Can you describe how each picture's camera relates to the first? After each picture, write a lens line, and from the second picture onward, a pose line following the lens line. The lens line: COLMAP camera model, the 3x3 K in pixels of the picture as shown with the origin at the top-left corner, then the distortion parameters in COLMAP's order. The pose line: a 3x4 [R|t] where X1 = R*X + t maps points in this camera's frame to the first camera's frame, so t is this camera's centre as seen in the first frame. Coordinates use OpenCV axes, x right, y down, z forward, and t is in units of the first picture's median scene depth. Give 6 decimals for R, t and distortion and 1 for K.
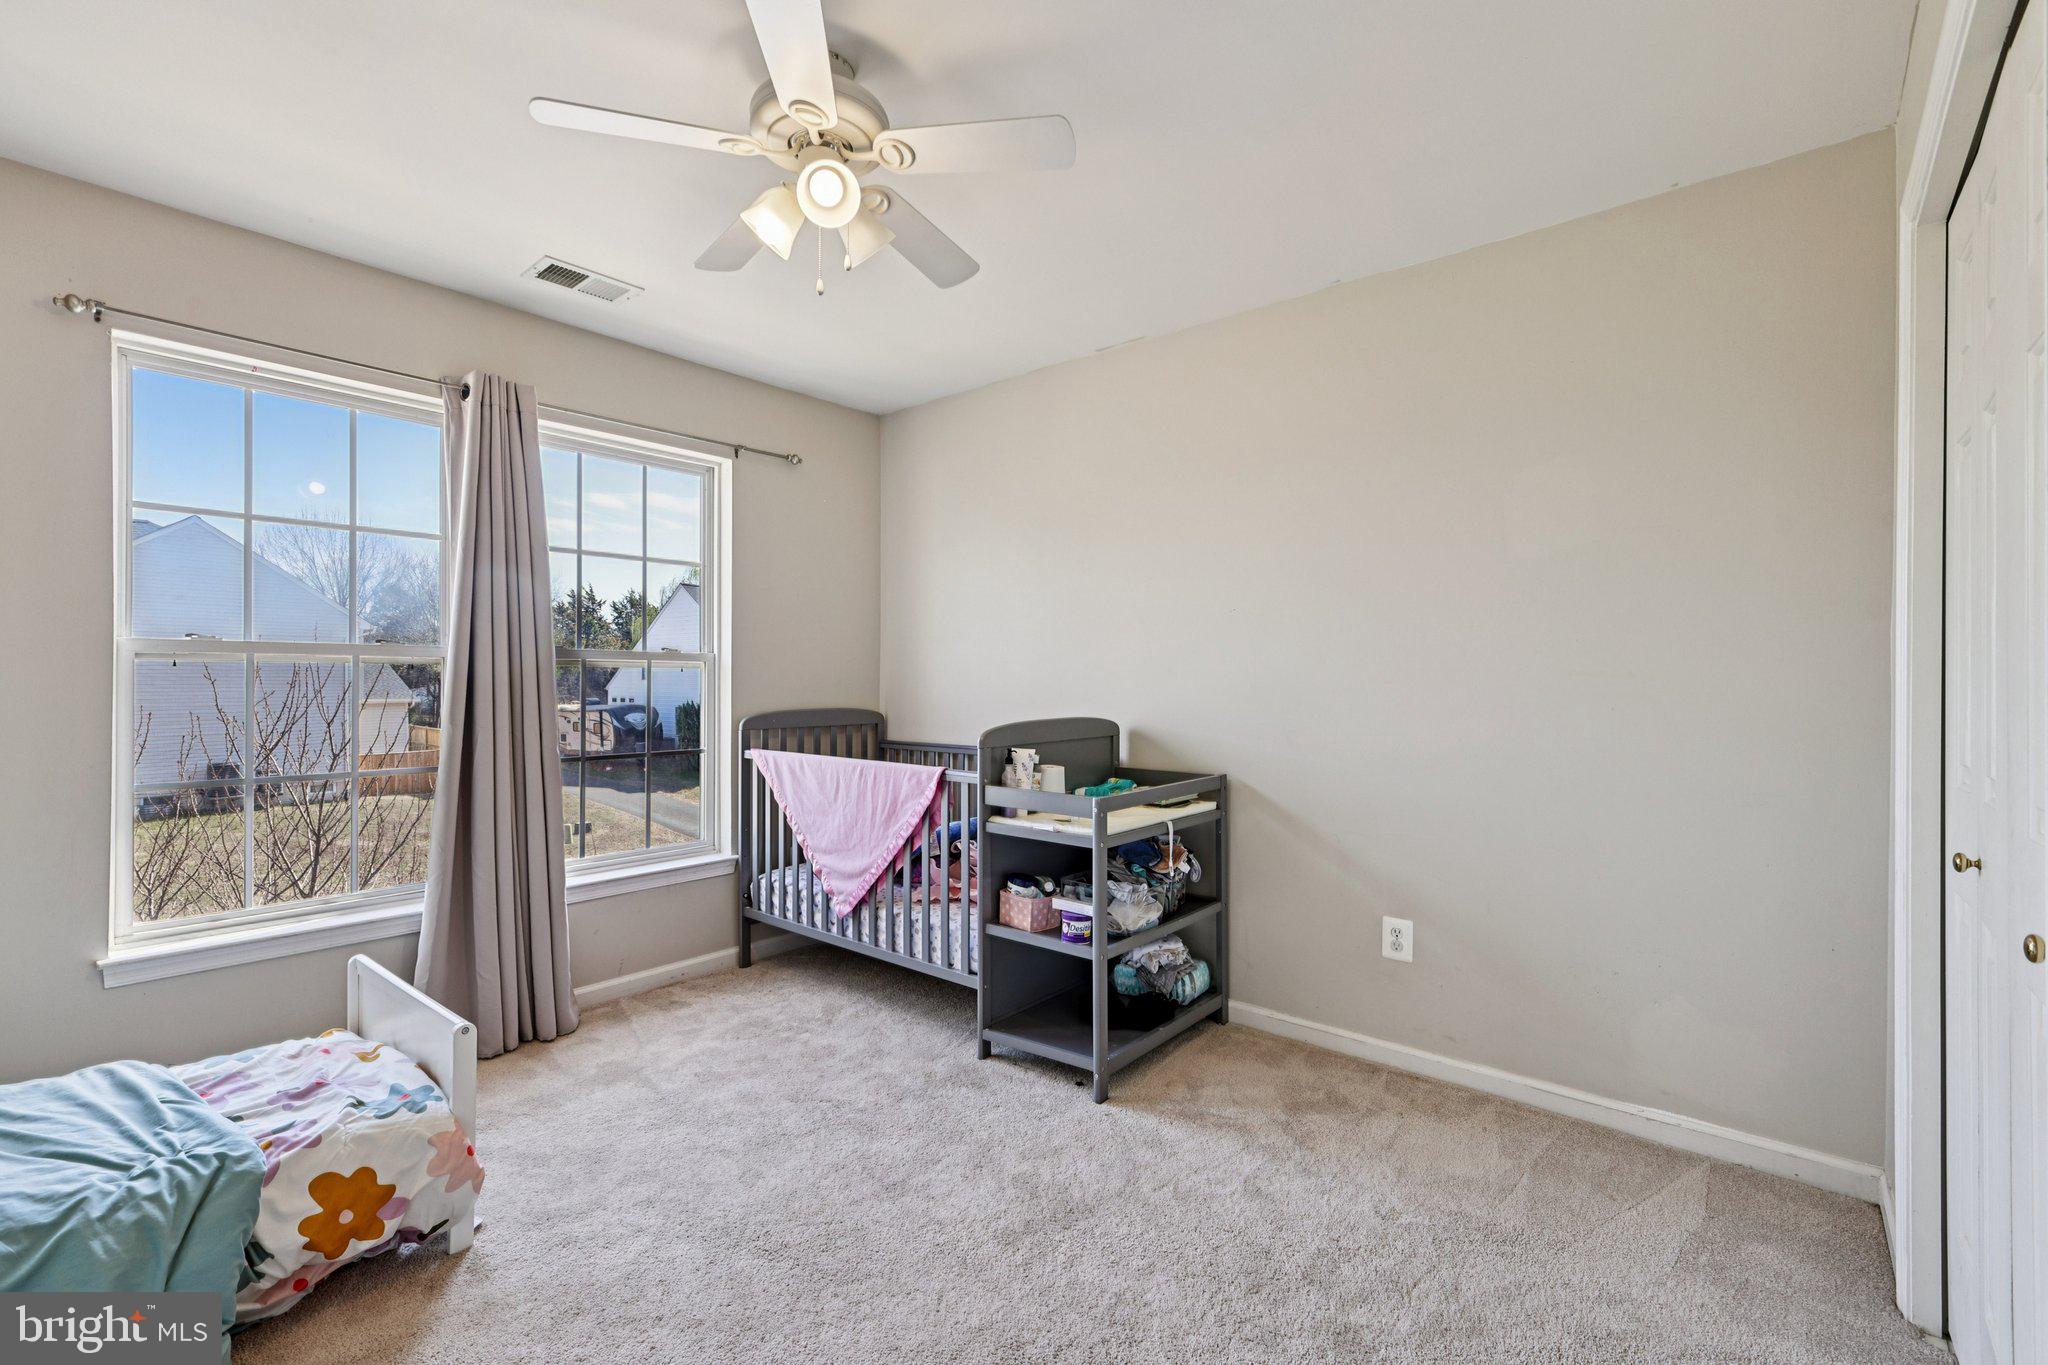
lens RADIAL K [[895.5, 0, 1020.9], [0, 895.5, 676.4], [0, 0, 1]] dist [0.001029, -0.000079]
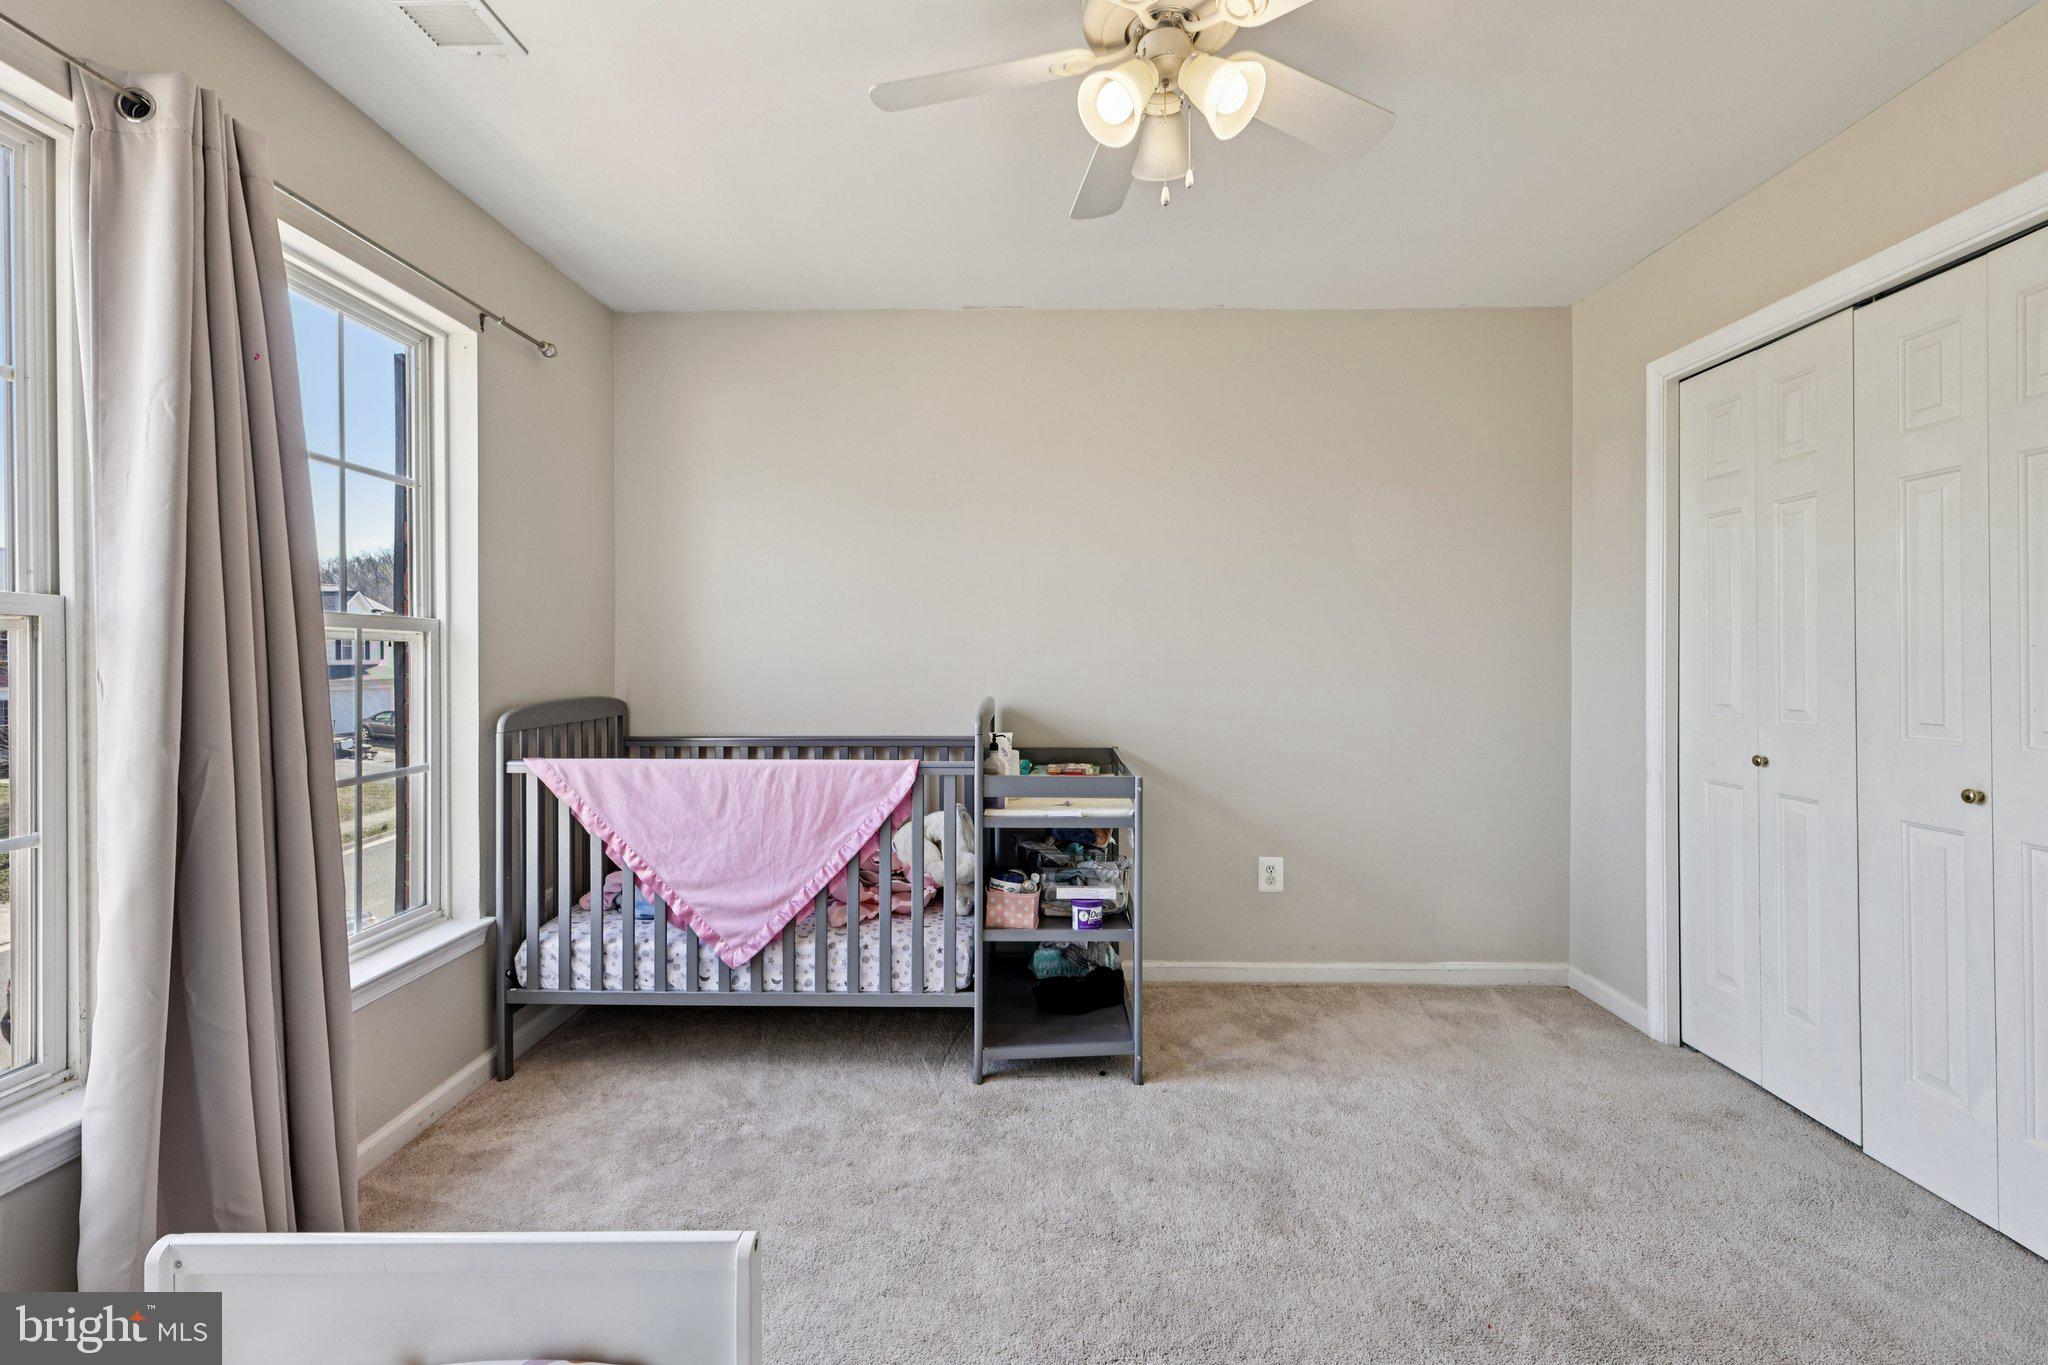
lens RADIAL K [[900.9, 0, 1024.0], [0, 900.9, 652.9], [0, 0, 1]] dist [-0.001556, -0.000297]
pose [[0.769859, -0.000469, 0.638214, -0.561393], [0.000926, 0.999999, -0.000383, 0.000044], [-0.638214, 0.000886, 0.769859, 0.274213]]
